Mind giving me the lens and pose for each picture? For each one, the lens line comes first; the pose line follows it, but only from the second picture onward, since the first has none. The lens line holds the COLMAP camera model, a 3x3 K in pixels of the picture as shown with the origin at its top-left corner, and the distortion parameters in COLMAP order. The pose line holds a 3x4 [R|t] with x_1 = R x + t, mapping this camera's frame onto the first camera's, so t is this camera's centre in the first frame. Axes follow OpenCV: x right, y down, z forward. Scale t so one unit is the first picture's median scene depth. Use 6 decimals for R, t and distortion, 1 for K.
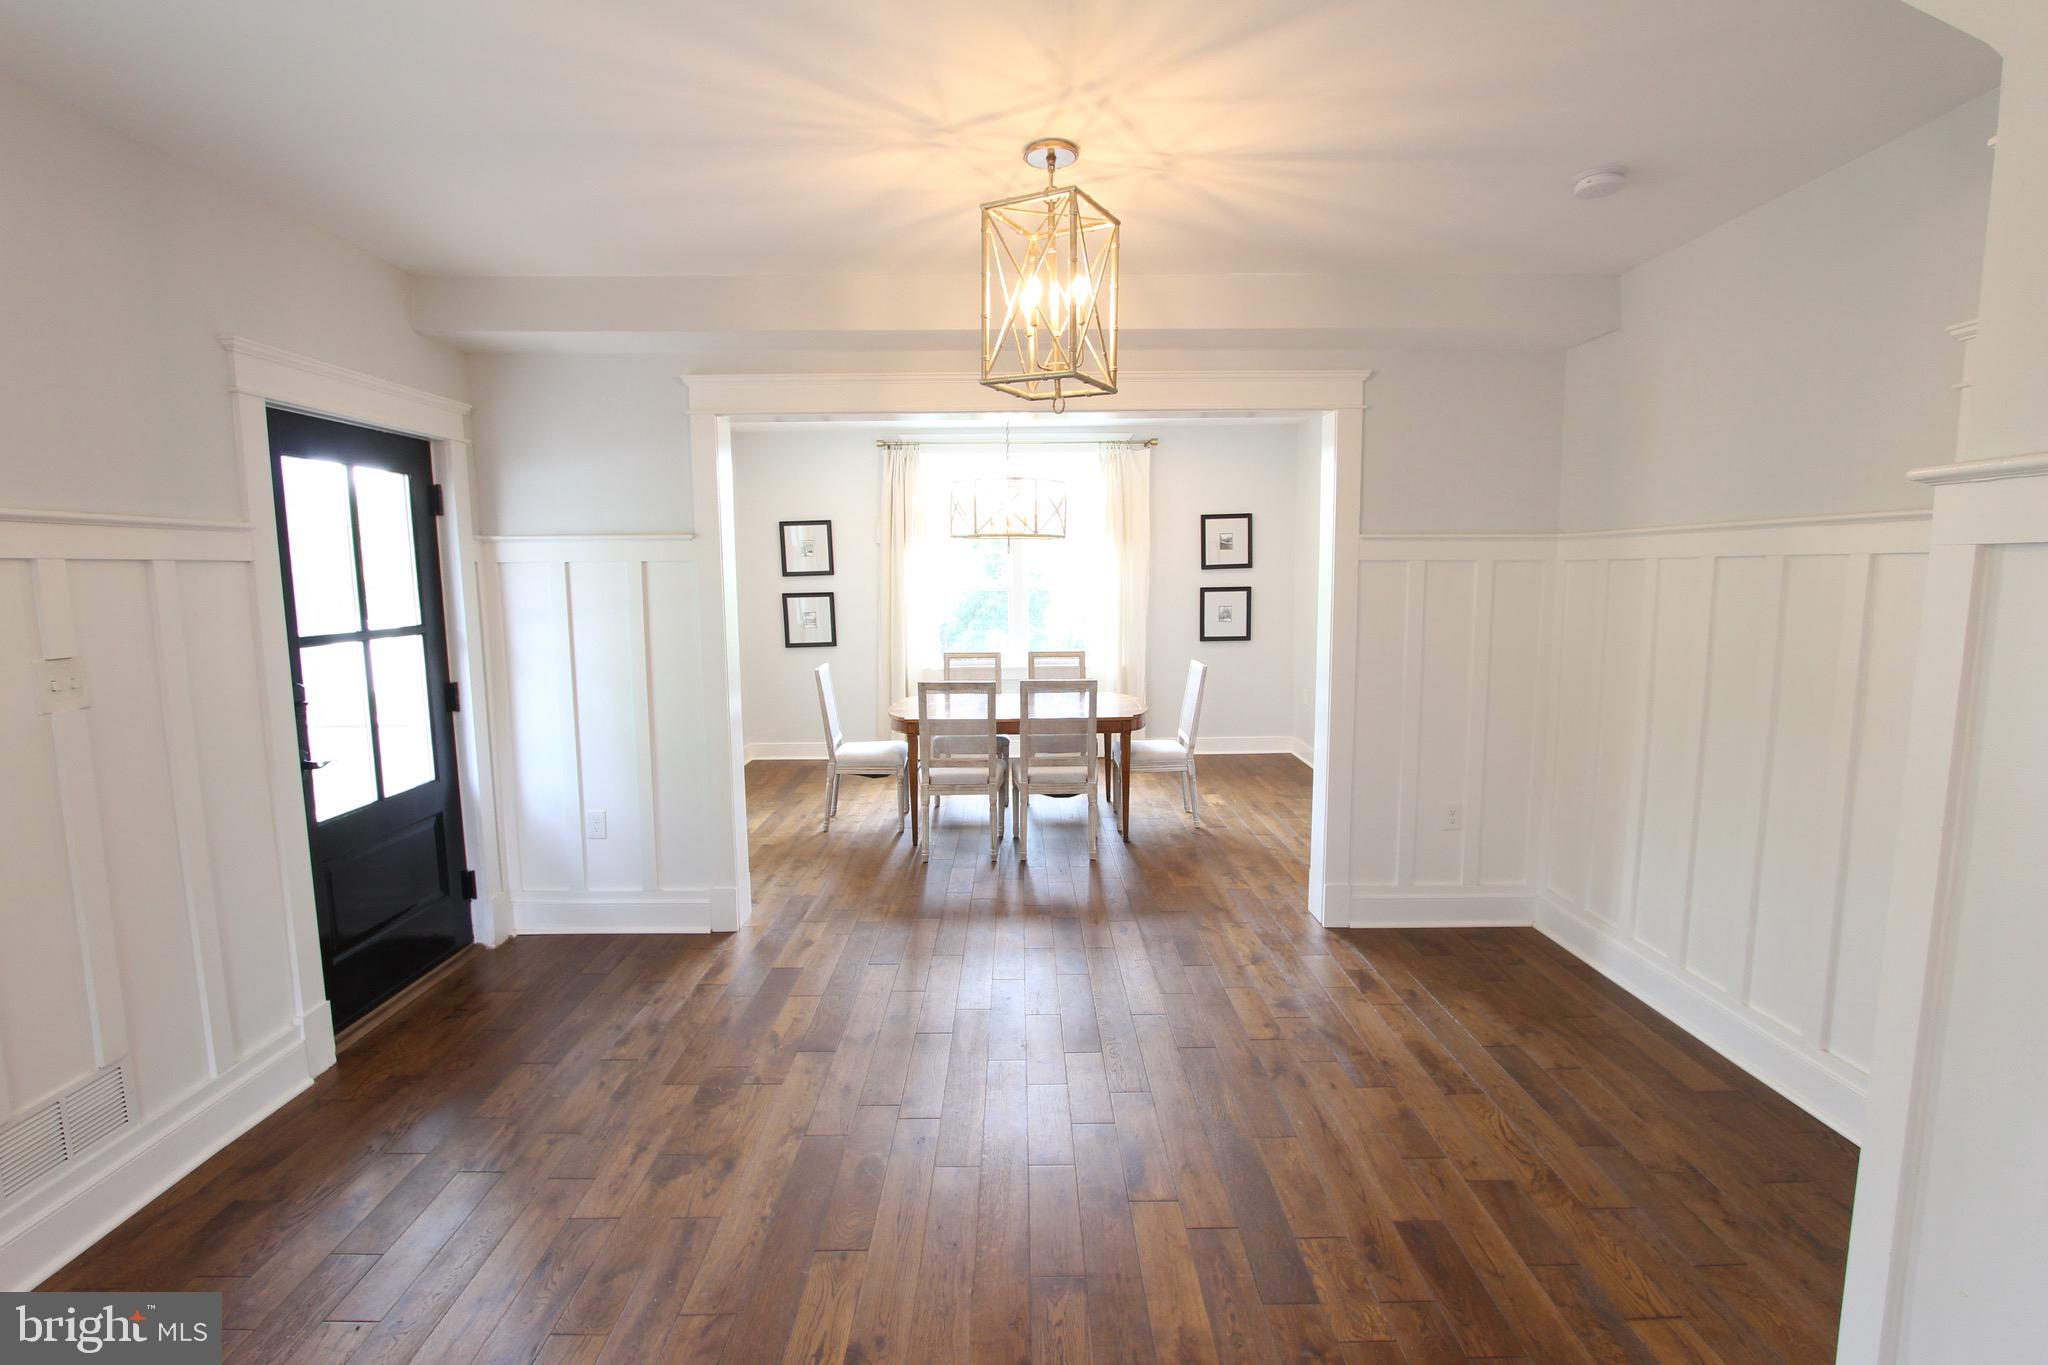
lens RADIAL K [[953.1, 0, 1030.9], [0, 953.1, 675.0], [0, 0, 1]] dist [-0.020301, 0.004792]
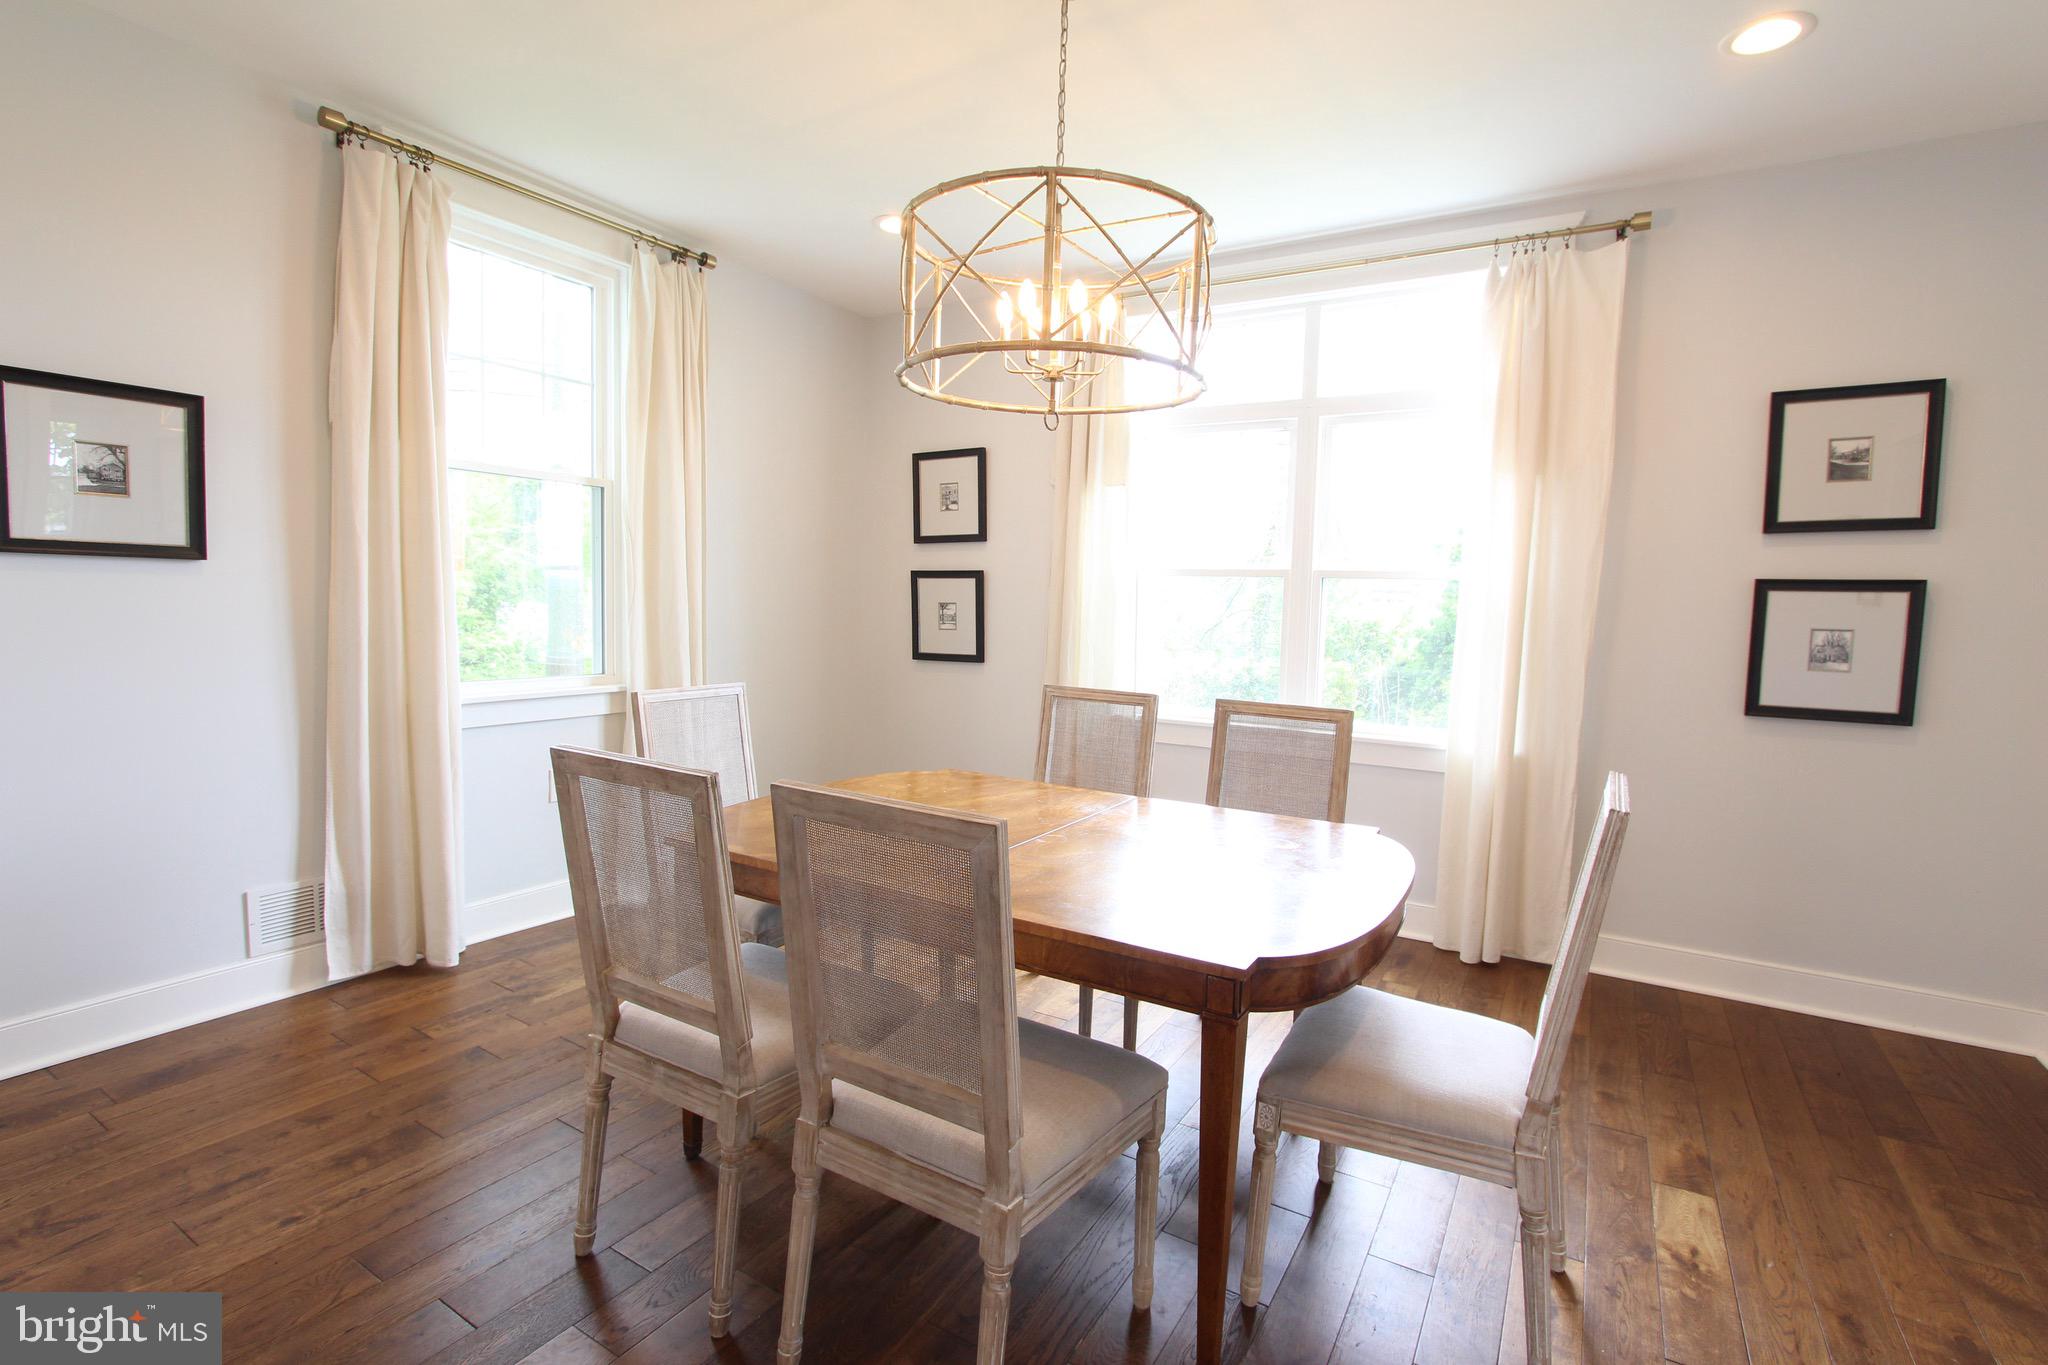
lens RADIAL K [[953.1, 0, 1030.9], [0, 953.1, 675.0], [0, 0, 1]] dist [-0.020301, 0.004792]
pose [[0.848052, 0.076659, -0.524338, 0.255393], [-0.095737, 0.995363, -0.009319, -0.039072], [0.521192, 0.058102, 0.851459, 1.000813]]
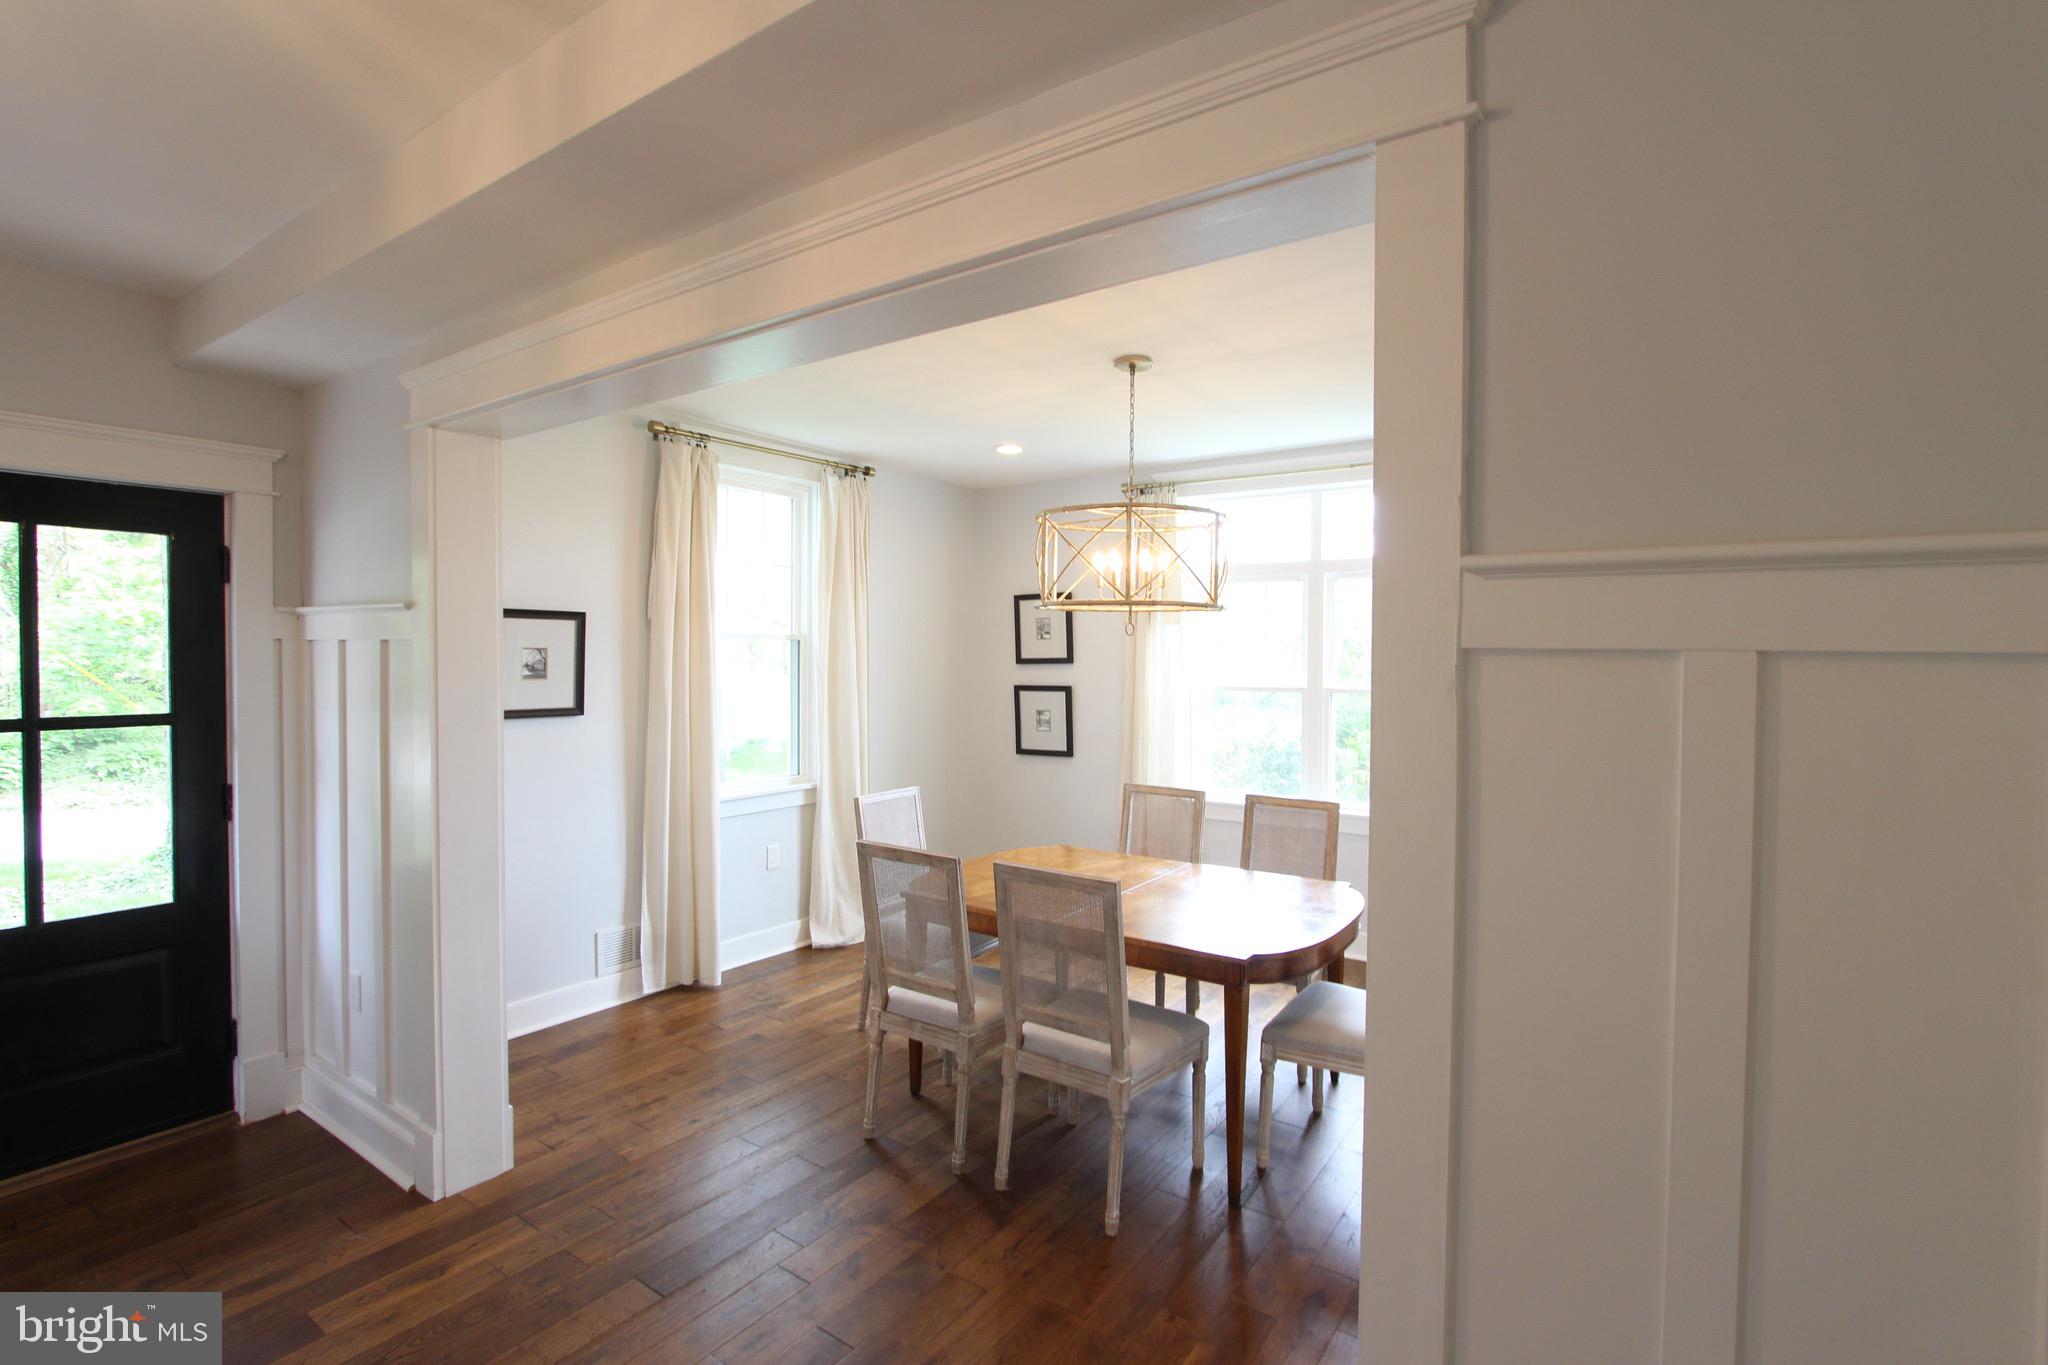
lens RADIAL K [[953.1, 0, 1030.9], [0, 953.1, 675.0], [0, 0, 1]] dist [-0.020301, 0.004792]
pose [[0.812966, 0.026702, -0.581698, 0.407622], [-0.079007, 0.994769, -0.064754, -0.084649], [0.576926, 0.098601, 0.810823, 0.699622]]
